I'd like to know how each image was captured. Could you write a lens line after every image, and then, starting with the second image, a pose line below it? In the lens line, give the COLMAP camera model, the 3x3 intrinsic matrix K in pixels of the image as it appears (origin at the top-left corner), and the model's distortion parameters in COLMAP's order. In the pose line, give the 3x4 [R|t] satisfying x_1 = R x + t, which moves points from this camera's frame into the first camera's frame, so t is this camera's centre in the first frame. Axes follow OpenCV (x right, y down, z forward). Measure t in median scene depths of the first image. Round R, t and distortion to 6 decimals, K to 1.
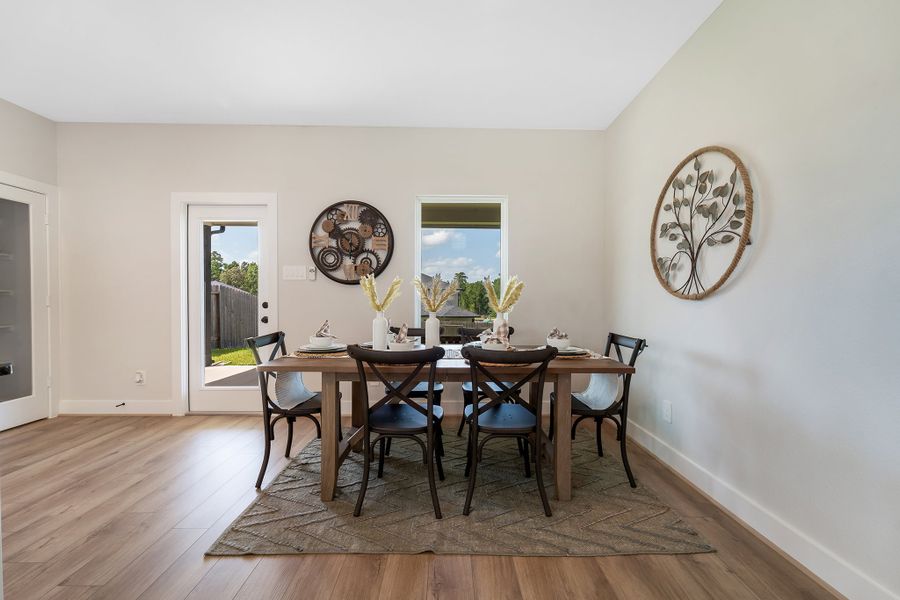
lens RADIAL K [[370.2, 0, 452.5], [0, 370.2, 302.7], [0, 0, 1]] dist [0.001151, -0.001712]
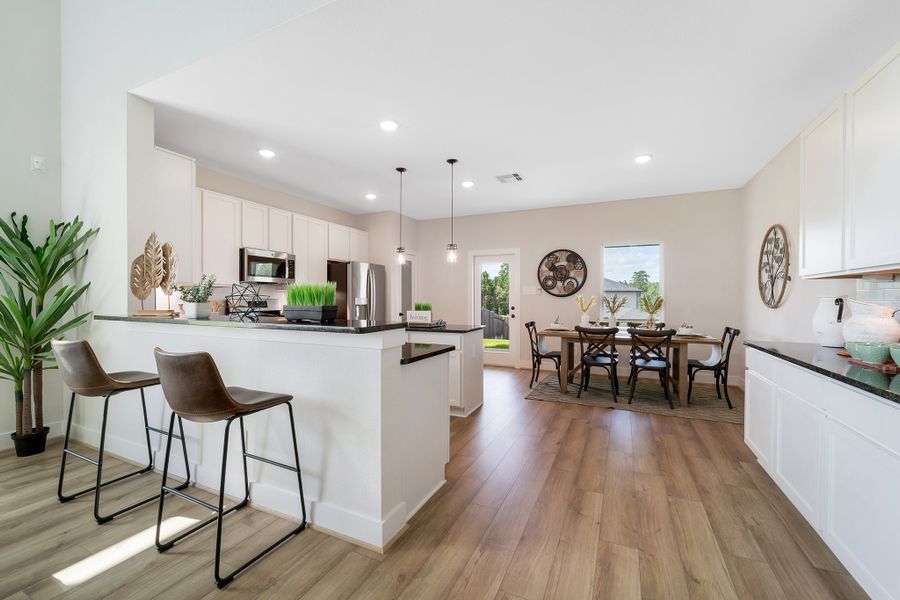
lens RADIAL K [[370.2, 0, 451.1], [0, 370.2, 302.2], [0, 0, 1]] dist [0.001151, -0.001712]
pose [[0.899653, 0.001873, -0.436602, 0.033586], [-0.004018, 0.999984, -0.003990, -0.020959], [0.436587, 0.005344, 0.899646, -1.151122]]
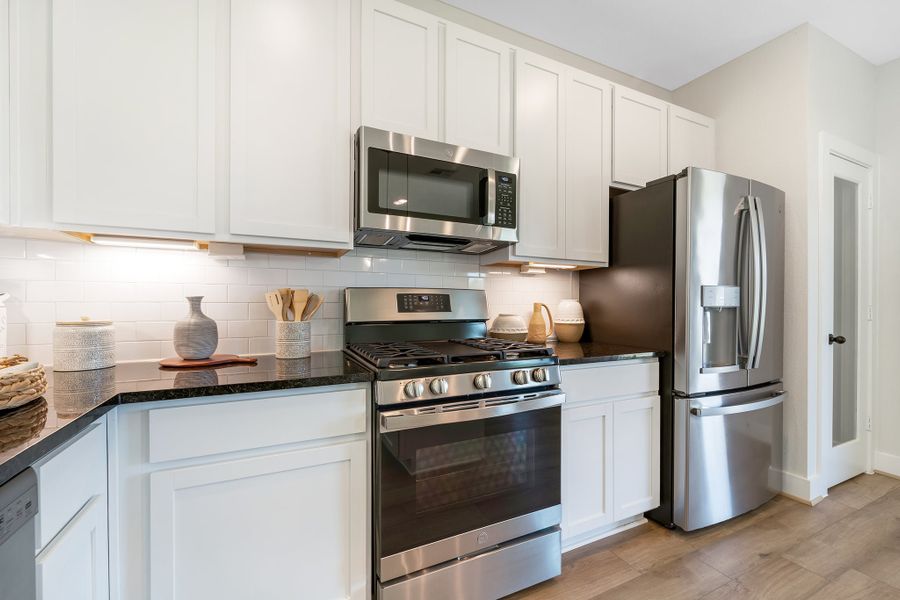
lens RADIAL K [[370.2, 0, 446.3], [0, 370.2, 305.7], [0, 0, 1]] dist [0.001151, -0.001712]
pose [[0.419379, 0.002617, -0.907807, -1.067902], [-0.014963, 0.999880, -0.004030, -0.004679], [0.907688, 0.015274, 0.419368, -0.090843]]
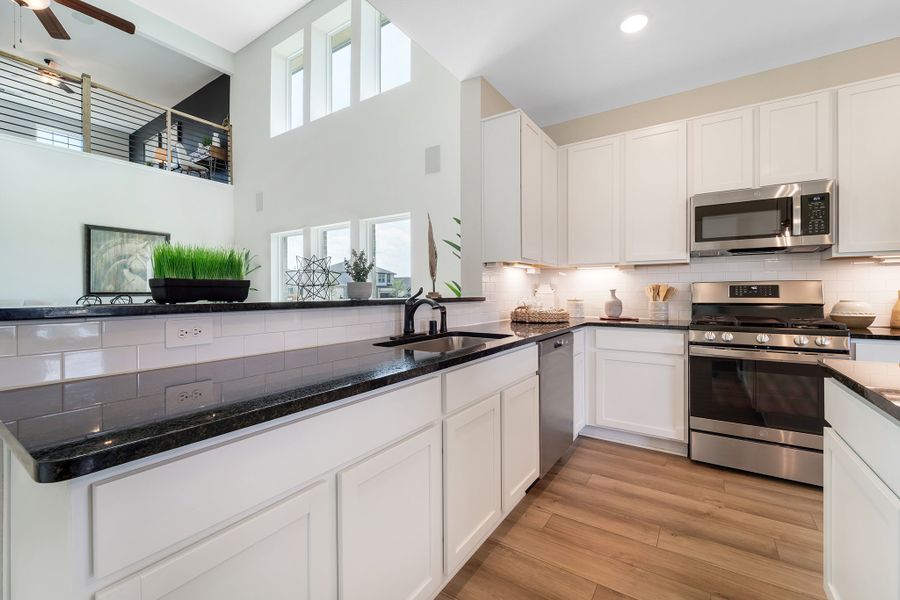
lens RADIAL K [[370.2, 0, 458.0], [0, 370.2, 293.8], [0, 0, 1]] dist [0.001151, -0.001712]
pose [[-0.561551, -0.000431, -0.827442, -0.377818], [-0.011383, 0.999909, 0.007204, -0.003600], [0.827364, 0.013464, -0.561505, 0.075289]]
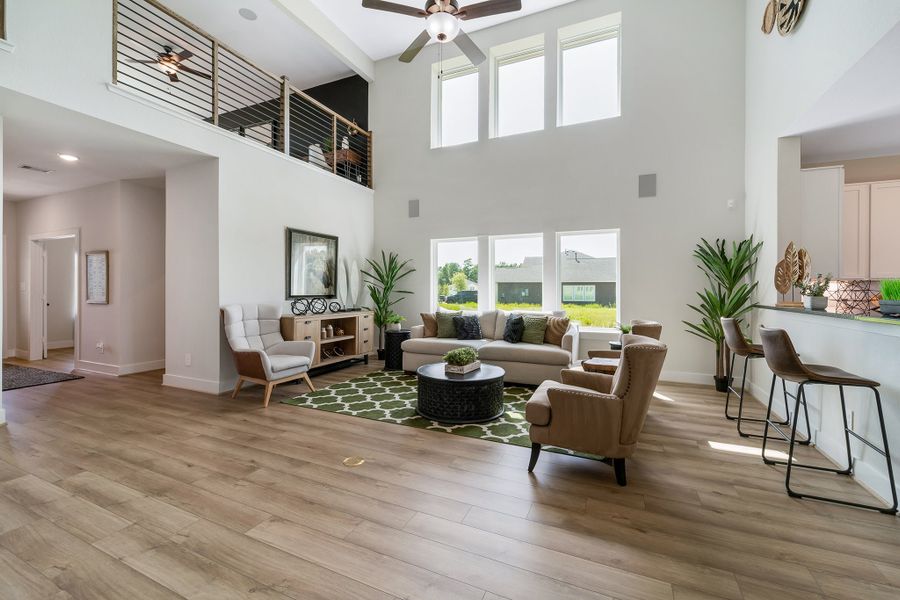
lens RADIAL K [[370.2, 0, 451.2], [0, 370.2, 291.9], [0, 0, 1]] dist [0.001151, -0.001712]
pose [[-0.425956, -0.003119, -0.904738, 0.574015], [-0.017100, 0.999843, 0.004604, -0.021381], [0.904582, 0.017433, -0.425943, -1.123929]]
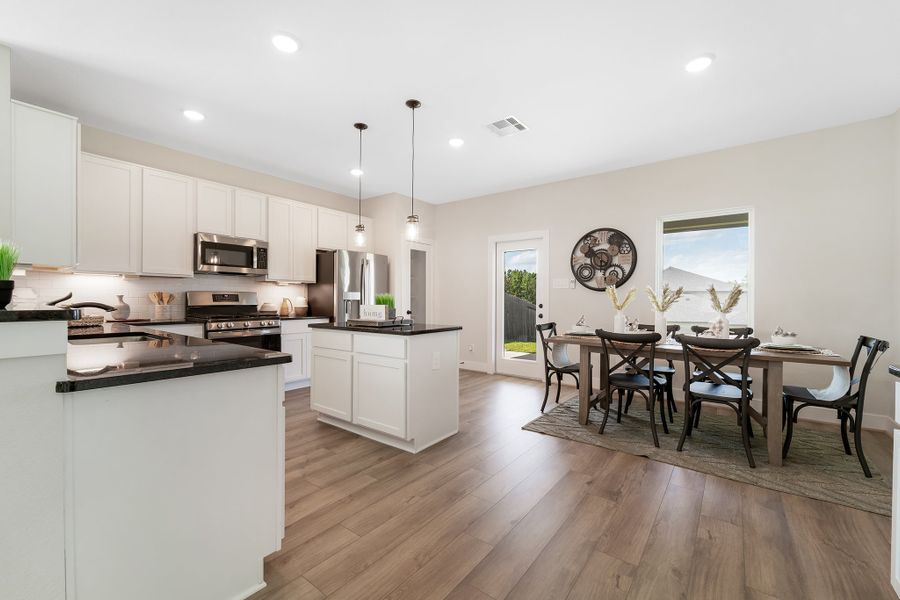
lens RADIAL K [[370.2, 0, 450.1], [0, 370.2, 302.8], [0, 0, 1]] dist [0.001151, -0.001712]
pose [[0.784051, 0.005057, -0.620676, 0.179032], [-0.010980, 0.999923, -0.005724, 0.009107], [0.620599, 0.011303, 0.784046, -0.541552]]
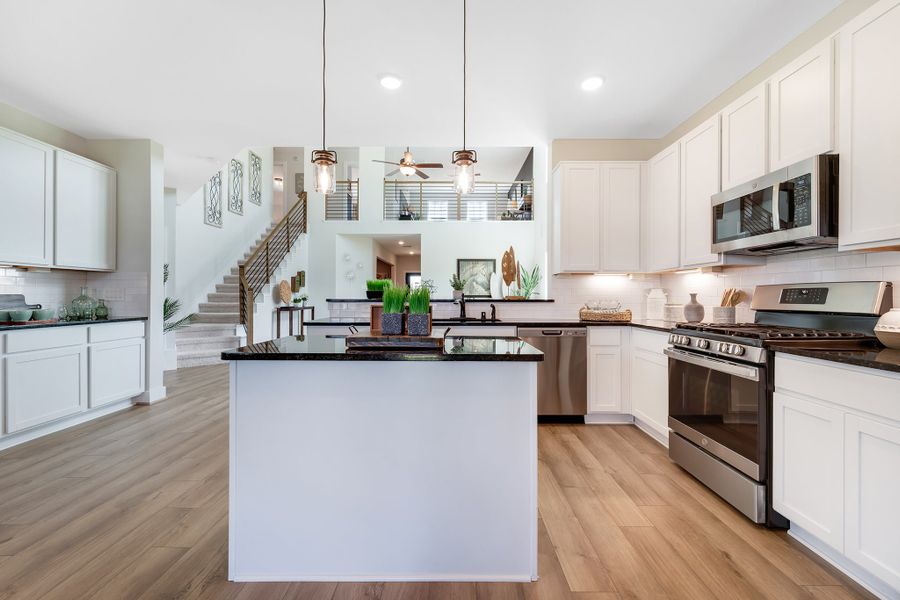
lens RADIAL K [[370.2, 0, 452.9], [0, 370.2, 296.1], [0, 0, 1]] dist [0.001151, -0.001712]
pose [[-0.999770, -0.007022, 0.020252, -0.959635], [-0.006753, 0.999888, 0.013328, -0.018493], [-0.020343, 0.013188, -0.999706, 1.065246]]
